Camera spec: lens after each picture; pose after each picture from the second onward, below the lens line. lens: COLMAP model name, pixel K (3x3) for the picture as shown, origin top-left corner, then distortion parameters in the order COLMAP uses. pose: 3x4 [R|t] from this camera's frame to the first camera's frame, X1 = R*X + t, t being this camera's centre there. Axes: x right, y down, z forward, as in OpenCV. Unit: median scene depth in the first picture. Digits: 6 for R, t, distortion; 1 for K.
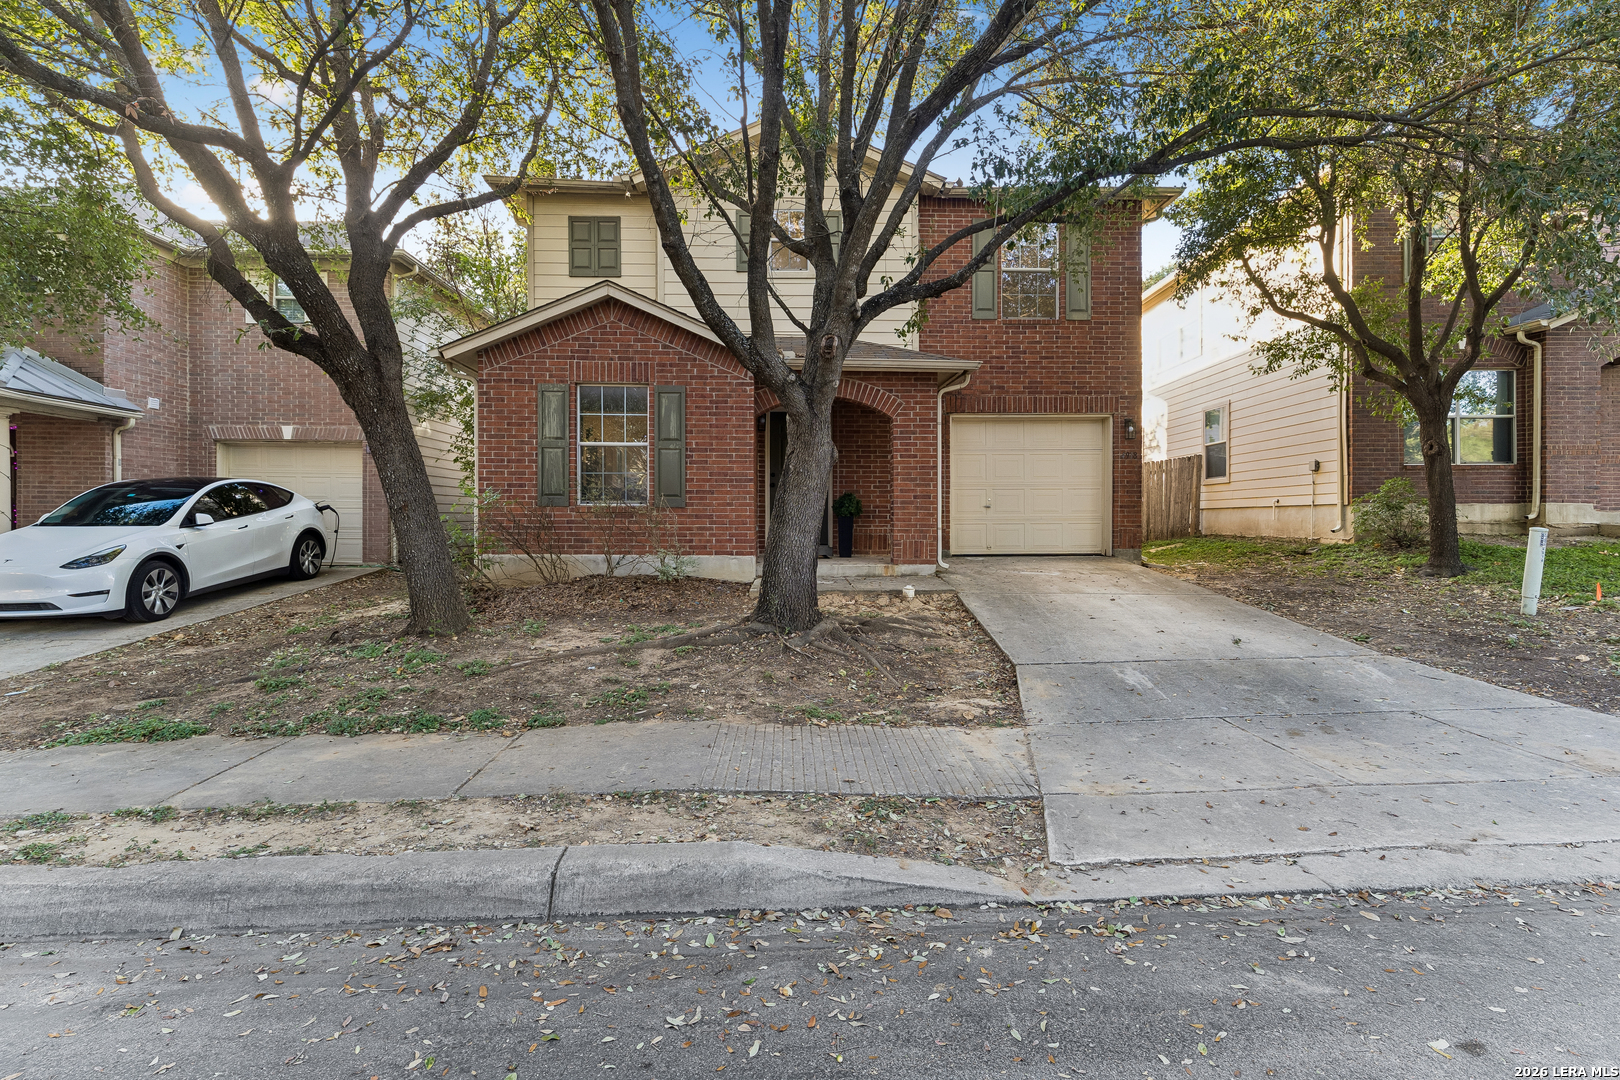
lens RADIAL K [[739.8, 0, 805.5], [0, 739.8, 525.8], [0, 0, 1]] dist [0.003677, 0.000175]
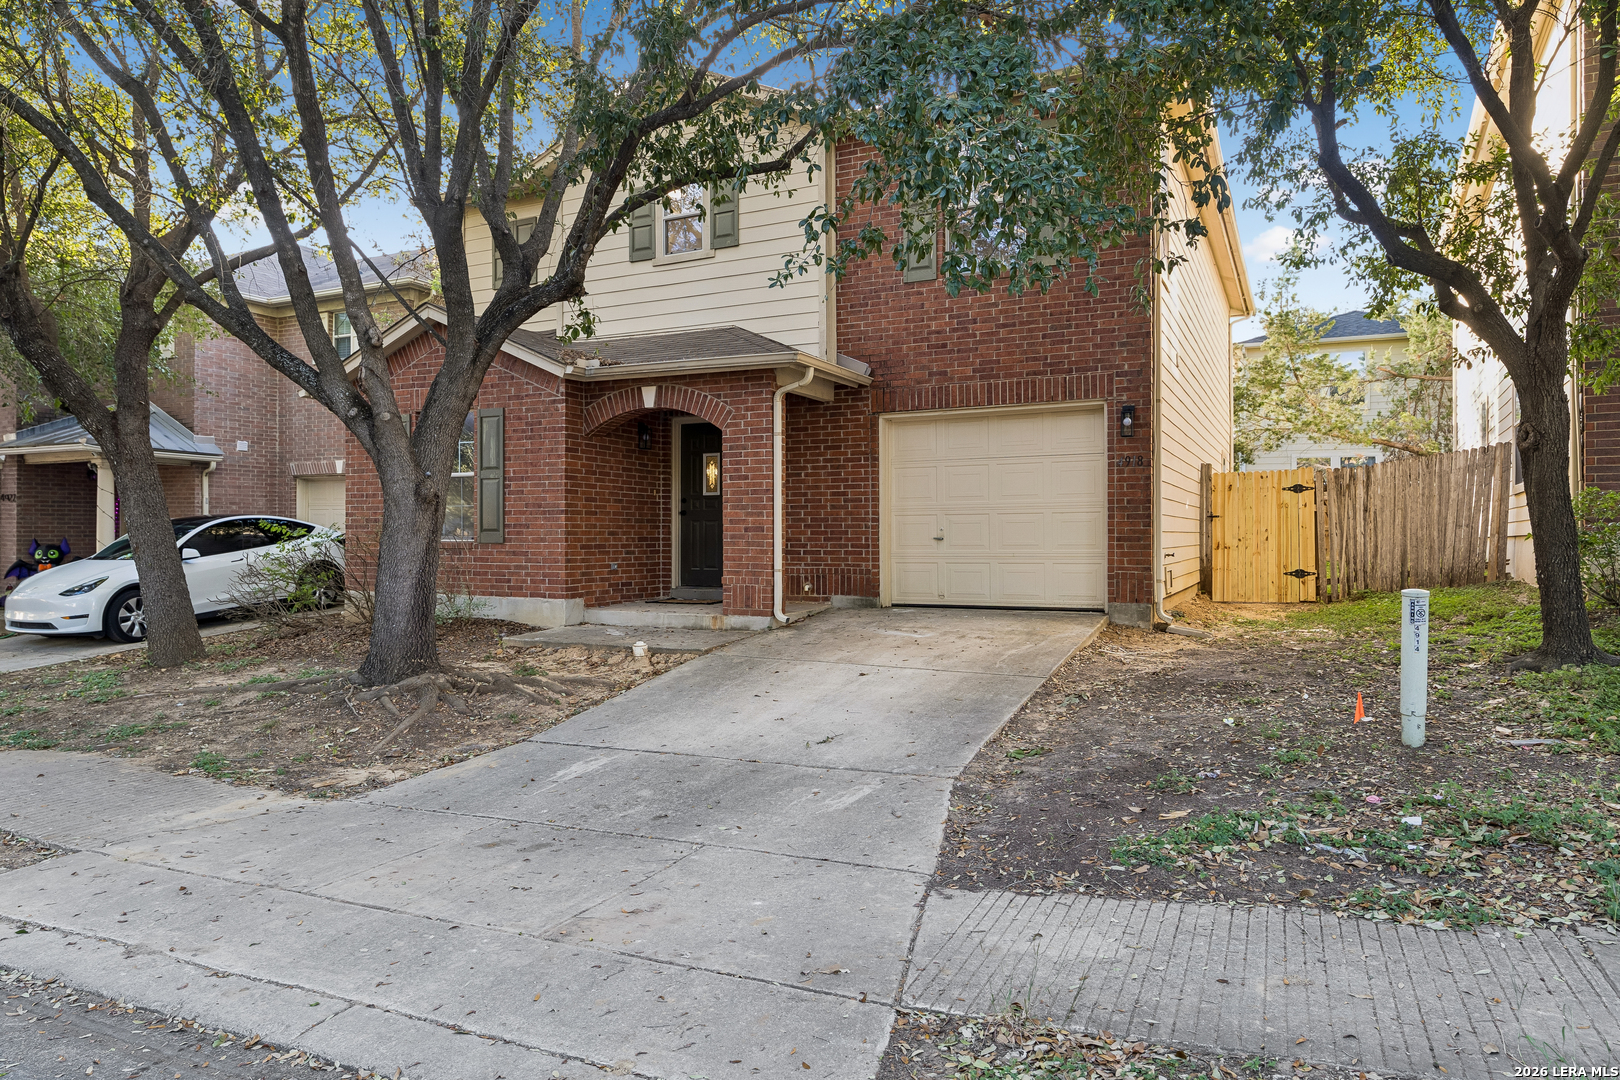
lens RADIAL K [[1002.3, 0, 818.9], [0, 1002.3, 540.2], [0, 0, 1]] dist [0.004666, 0.000443]
pose [[0.885113, -0.000963, -0.465375, 0.737898], [-0.003657, 0.999953, -0.009025, -0.018982], [0.465362, 0.009690, 0.885067, 0.103448]]
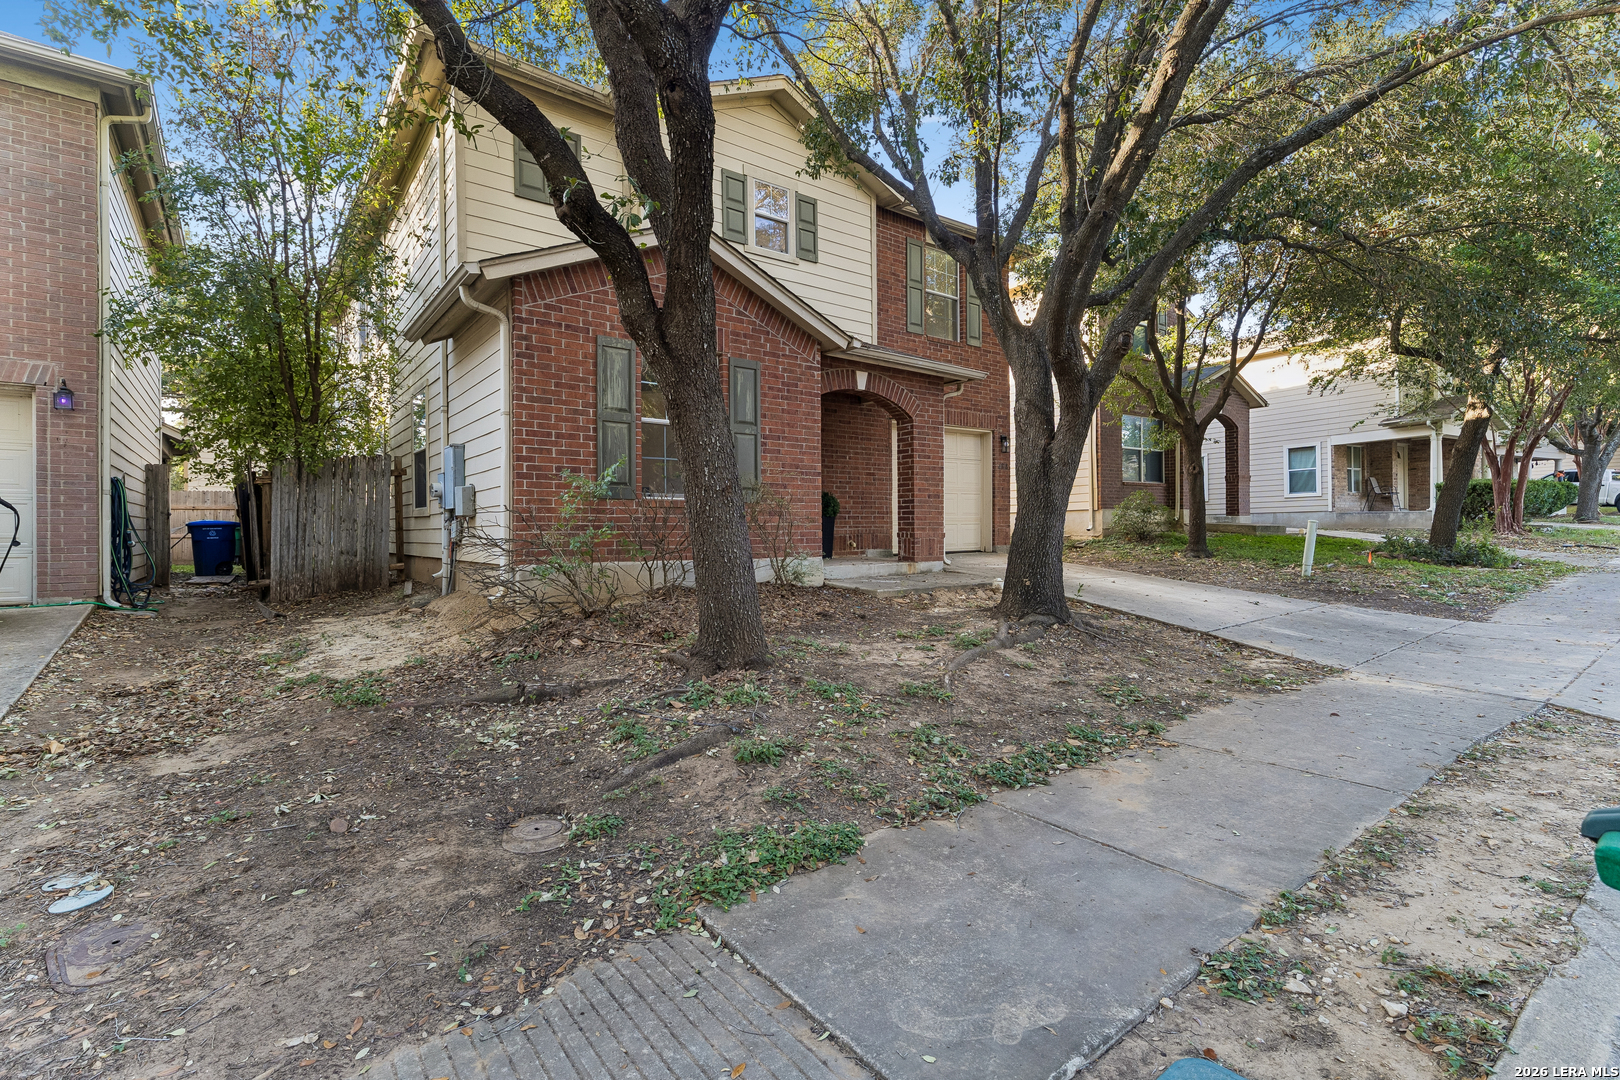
lens RADIAL K [[739.8, 0, 803.9], [0, 739.8, 538.1], [0, 0, 1]] dist [0.003677, 0.000175]
pose [[0.816957, -0.014063, 0.576527, -0.617720], [0.016264, 0.999867, 0.001343, 0.015942], [-0.576469, 0.008279, 0.817077, 0.265415]]
